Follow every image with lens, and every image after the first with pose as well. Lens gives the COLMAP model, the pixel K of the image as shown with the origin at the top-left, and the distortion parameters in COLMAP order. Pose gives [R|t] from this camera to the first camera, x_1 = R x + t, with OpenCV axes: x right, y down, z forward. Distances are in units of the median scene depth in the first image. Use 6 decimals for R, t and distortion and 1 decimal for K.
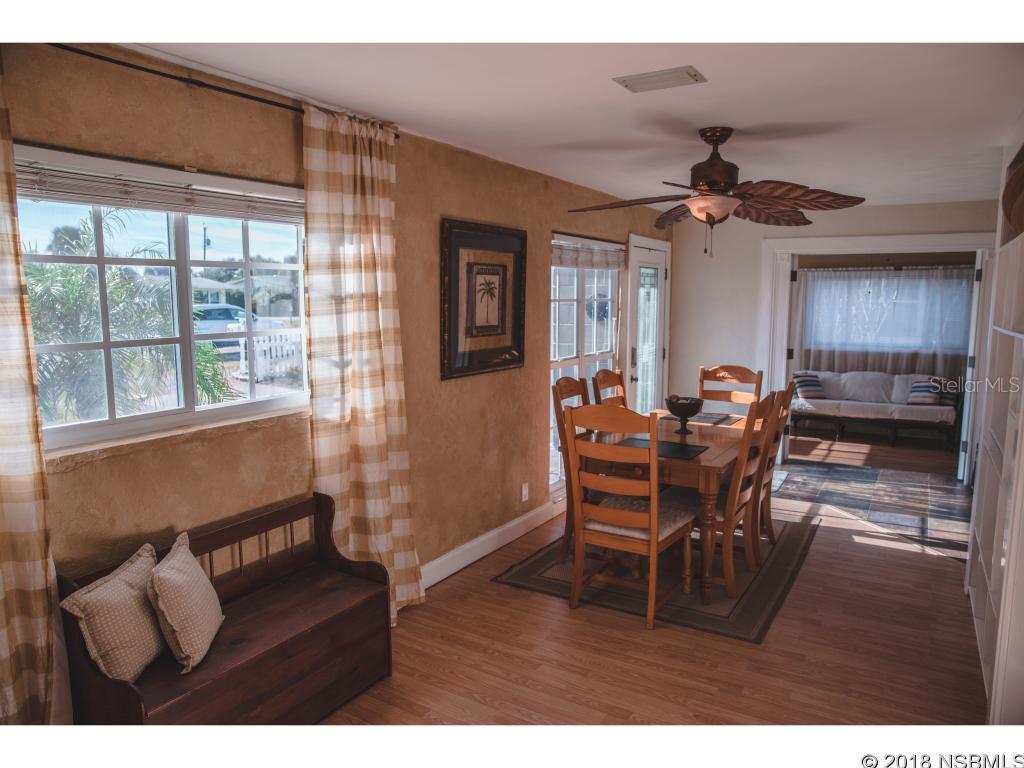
lens RADIAL K [[702.2, 0, 512.0], [0, 702.2, 384.0], [0, 0, 1]] dist [-0.002929, 0.000179]
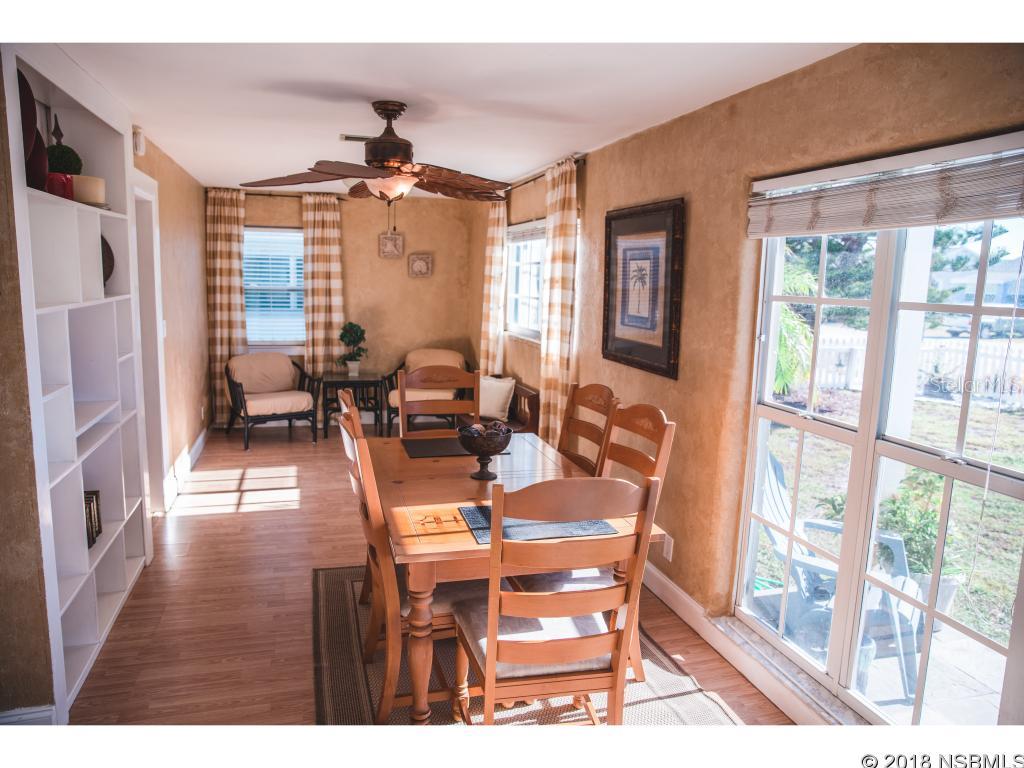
lens RADIAL K [[702.2, 0, 512.0], [0, 702.2, 384.0], [0, 0, 1]] dist [-0.002929, 0.000179]
pose [[-0.673660, 0.085646, -0.734062, 0.759925], [-0.133845, 0.962699, 0.235153, -0.193489], [0.726821, 0.256663, -0.637068, 1.507698]]
